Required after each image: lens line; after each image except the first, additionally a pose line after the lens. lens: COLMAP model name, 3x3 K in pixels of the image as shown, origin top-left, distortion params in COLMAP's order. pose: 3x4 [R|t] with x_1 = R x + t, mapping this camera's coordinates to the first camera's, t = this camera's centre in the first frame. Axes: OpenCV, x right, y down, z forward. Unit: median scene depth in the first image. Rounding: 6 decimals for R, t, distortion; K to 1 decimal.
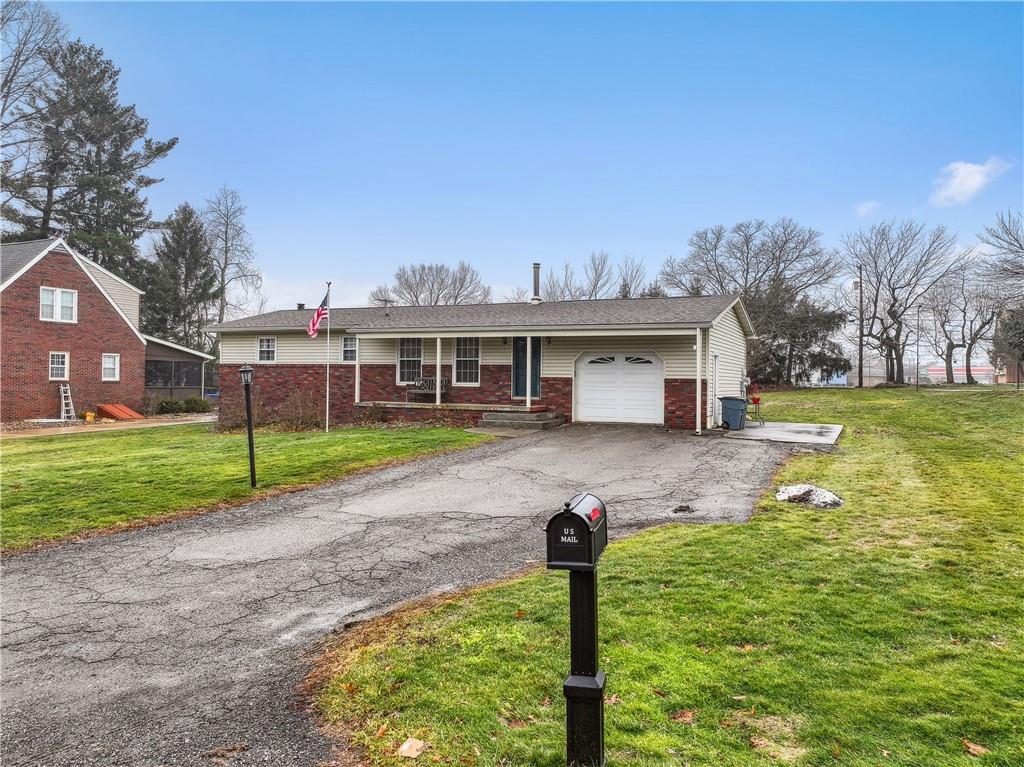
lens RADIAL K [[736.6, 0, 512.0], [0, 736.6, 383.5], [0, 0, 1]] dist [-0.001369, -0.000181]
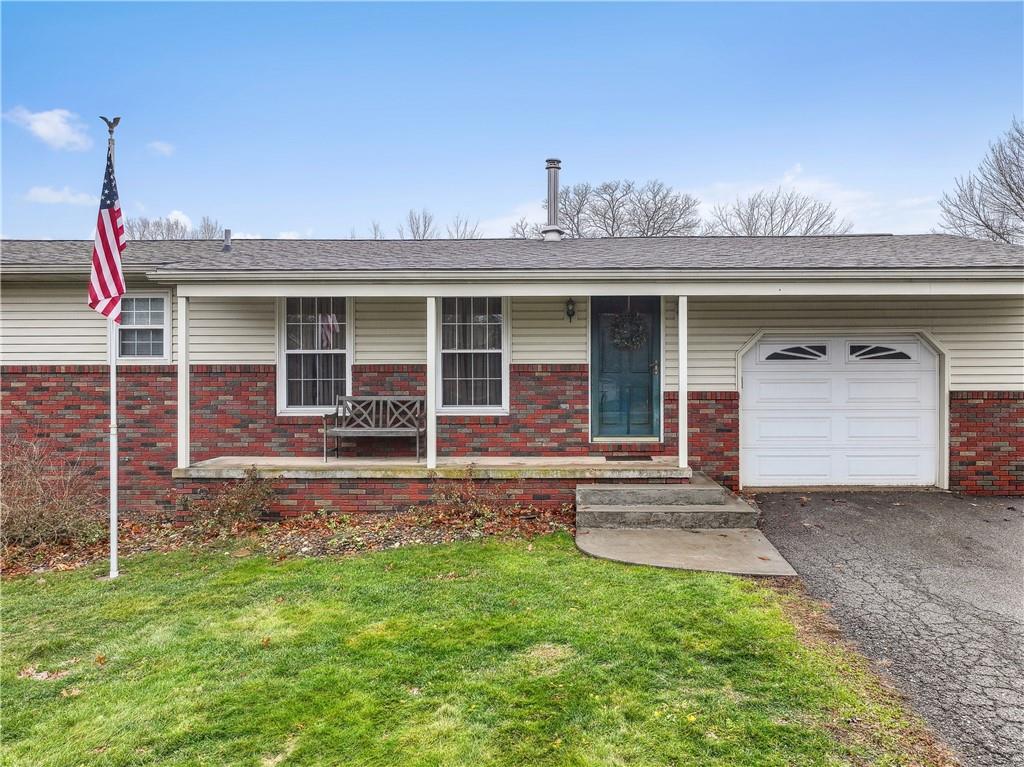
lens RADIAL K [[782.1, 0, 568.1], [0, 782.1, 379.5], [0, 0, 1]] dist [0.002900, 0.000925]
pose [[0.917548, -0.017385, 0.397245, -0.186189], [0.016123, 0.999849, 0.006518, -0.018482], [-0.397298, 0.000424, 0.917690, 0.551380]]
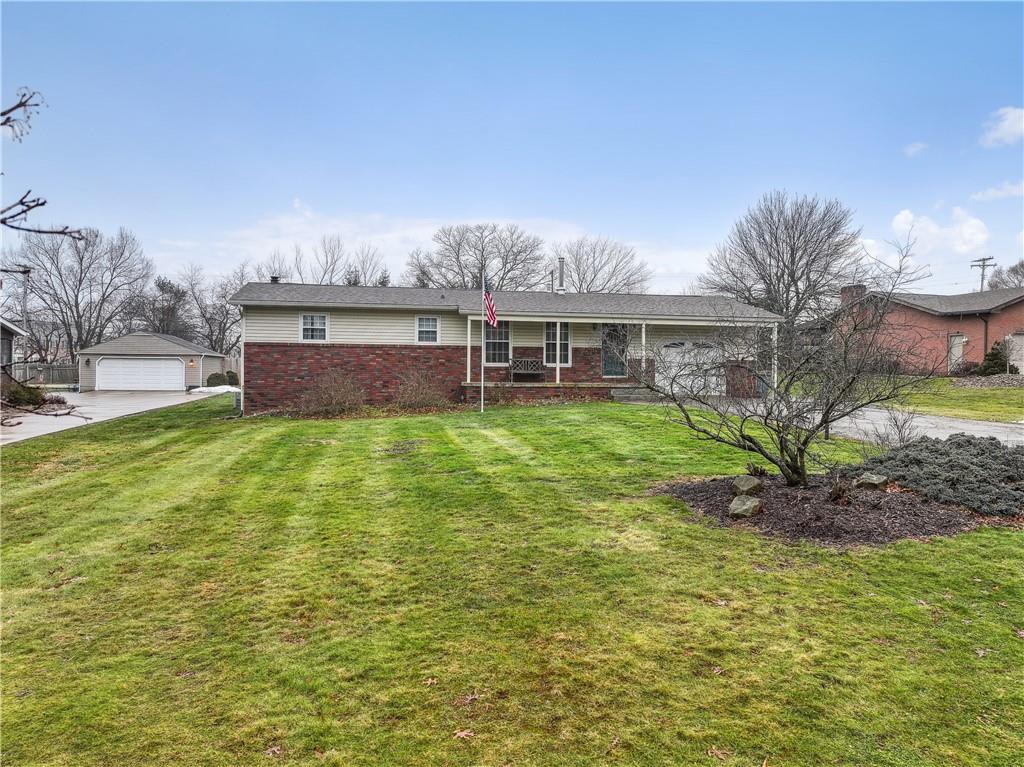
lens RADIAL K [[736.6, 0, 512.0], [0, 736.6, 383.5], [0, 0, 1]] dist [-0.001369, -0.000181]
pose [[0.814680, -0.014295, 0.579735, -0.741493], [0.004880, 0.999830, 0.017796, 0.008737], [-0.579890, -0.011669, 0.814611, 0.137457]]
